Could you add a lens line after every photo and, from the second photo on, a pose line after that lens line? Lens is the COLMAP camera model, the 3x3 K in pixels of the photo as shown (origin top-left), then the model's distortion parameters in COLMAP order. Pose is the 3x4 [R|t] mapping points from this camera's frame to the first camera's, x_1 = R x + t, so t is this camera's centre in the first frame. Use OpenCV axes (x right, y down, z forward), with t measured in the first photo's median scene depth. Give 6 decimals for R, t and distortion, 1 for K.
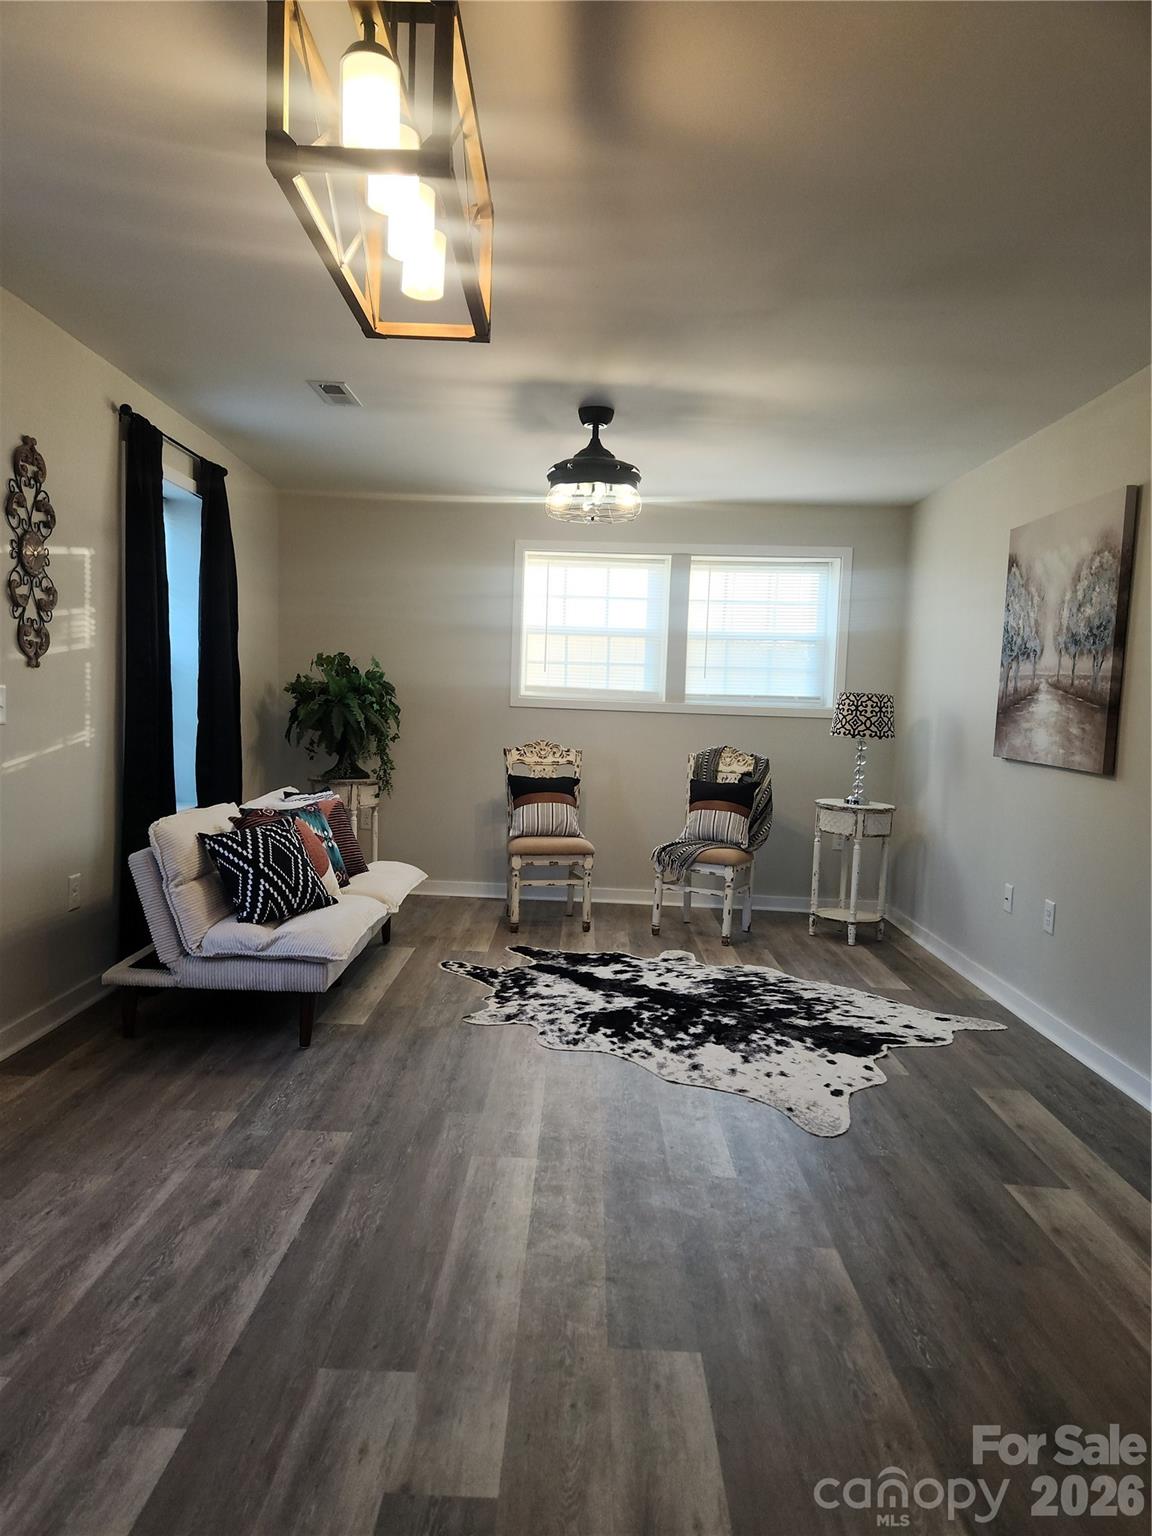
lens RADIAL K [[1027.5, 0, 576.0], [0, 1027.5, 768.0], [0, 0, 1]] dist [0.090074, -0.069491]
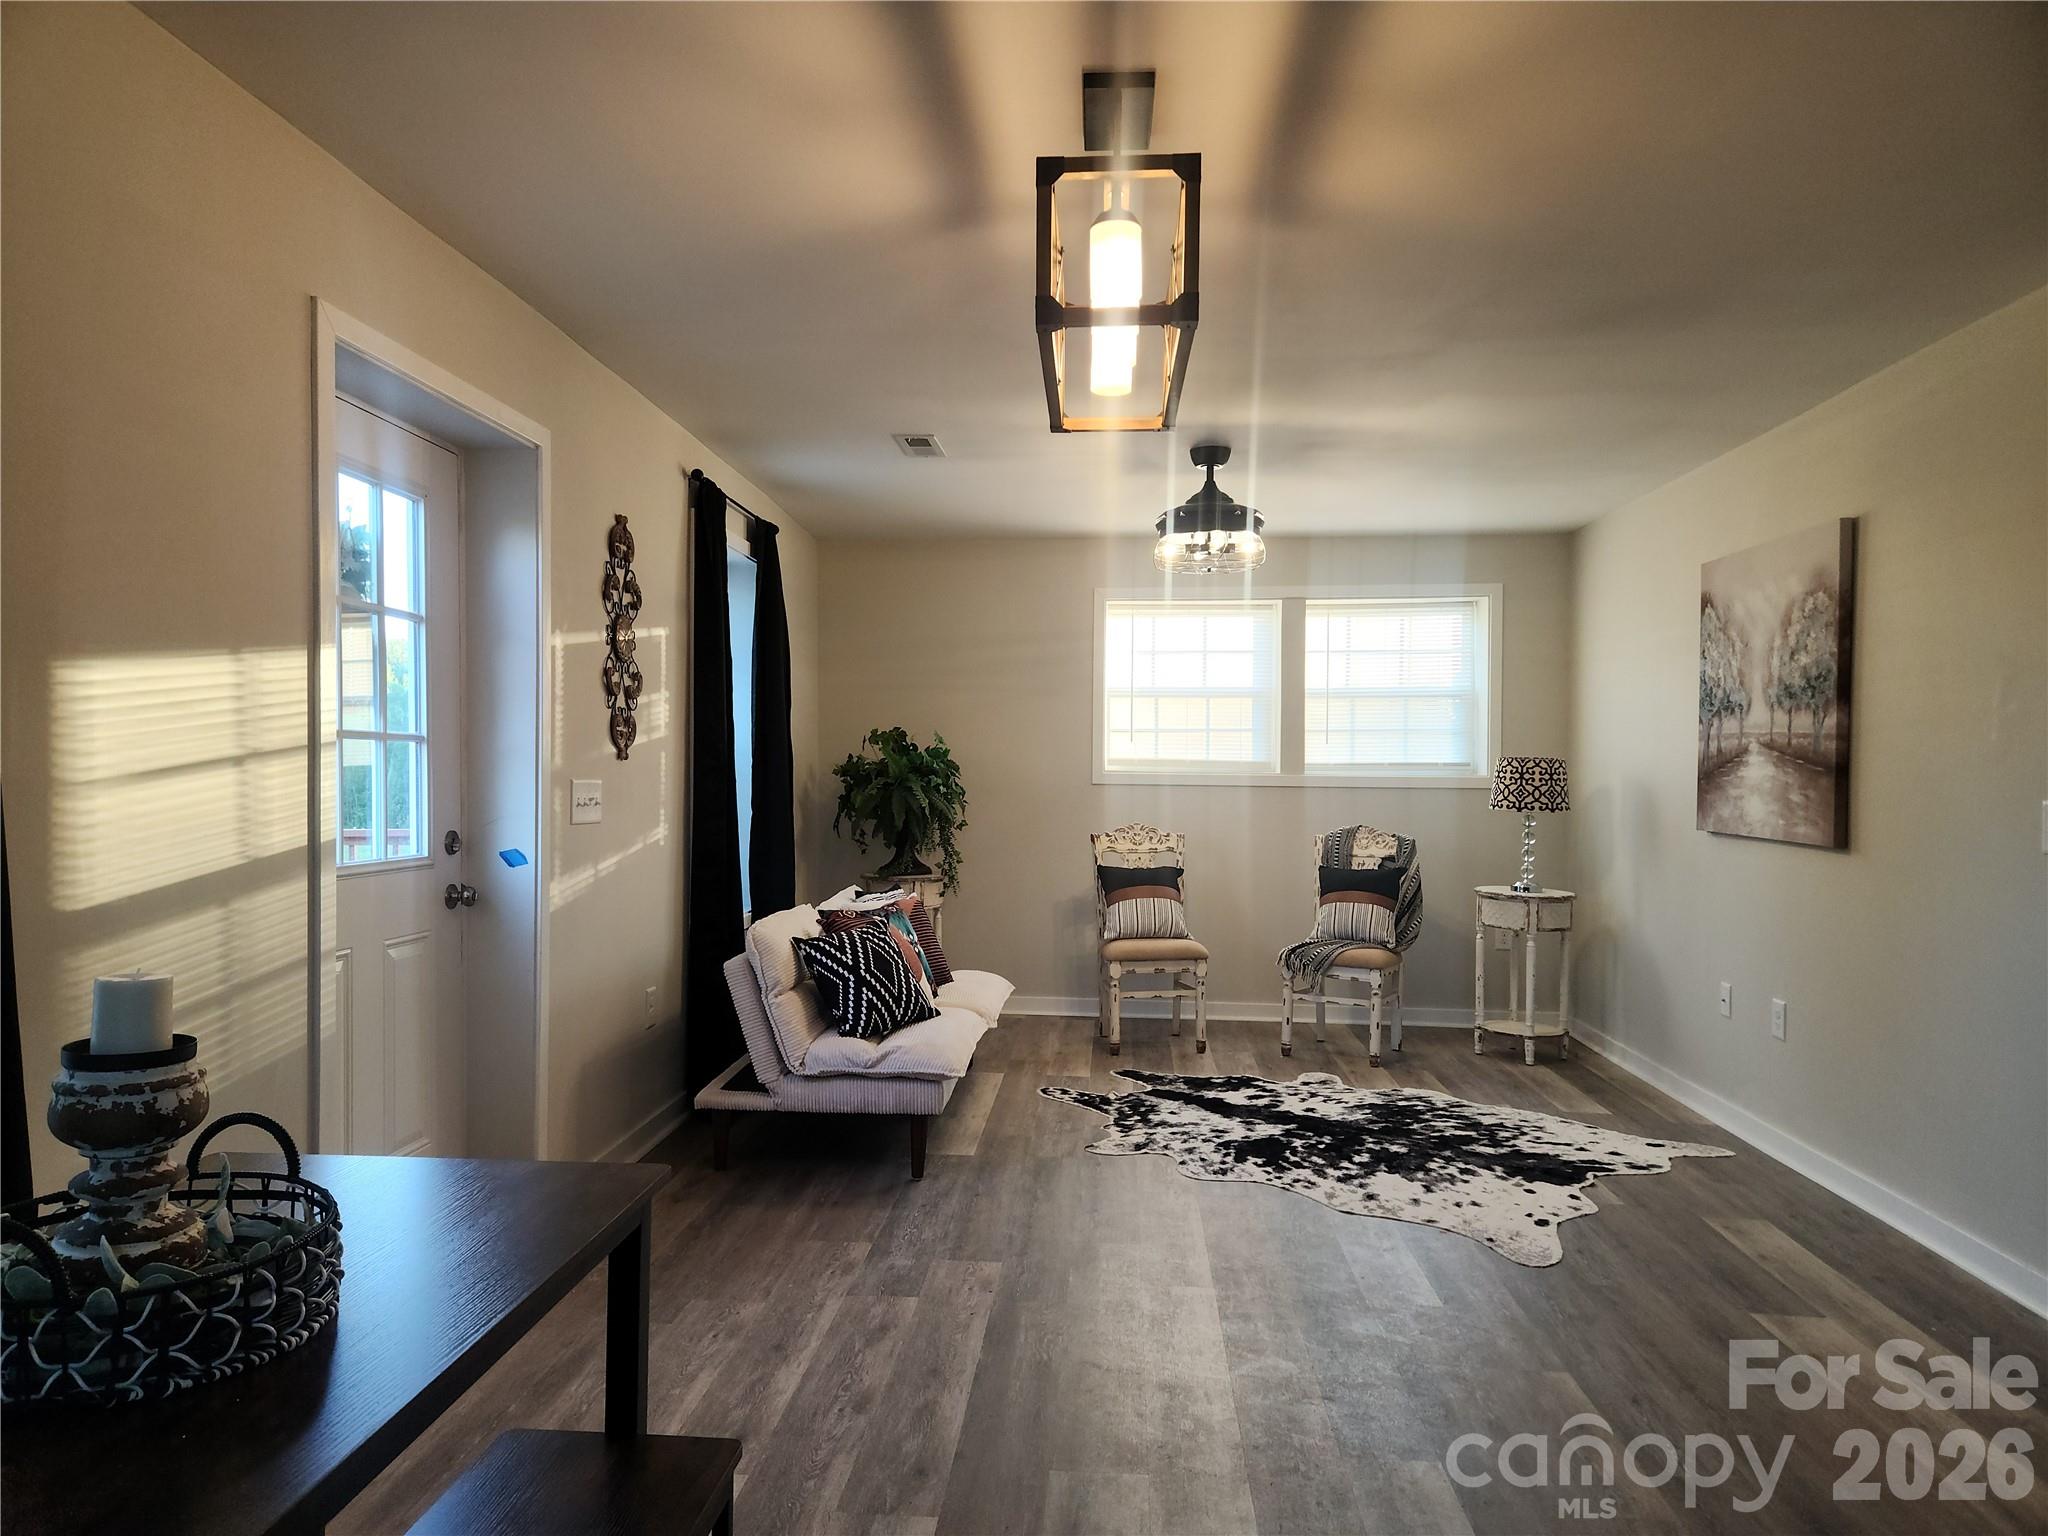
lens RADIAL K [[1370.1, 0, 1024.0], [0, 1370.1, 768.0], [0, 0, 1]] dist [0.090074, -0.069491]
pose [[0.998244, -0.027994, -0.052197, -0.090813], [0.024423, 0.997397, -0.067844, 0.002036], [0.053961, 0.066451, 0.996330, -0.172062]]
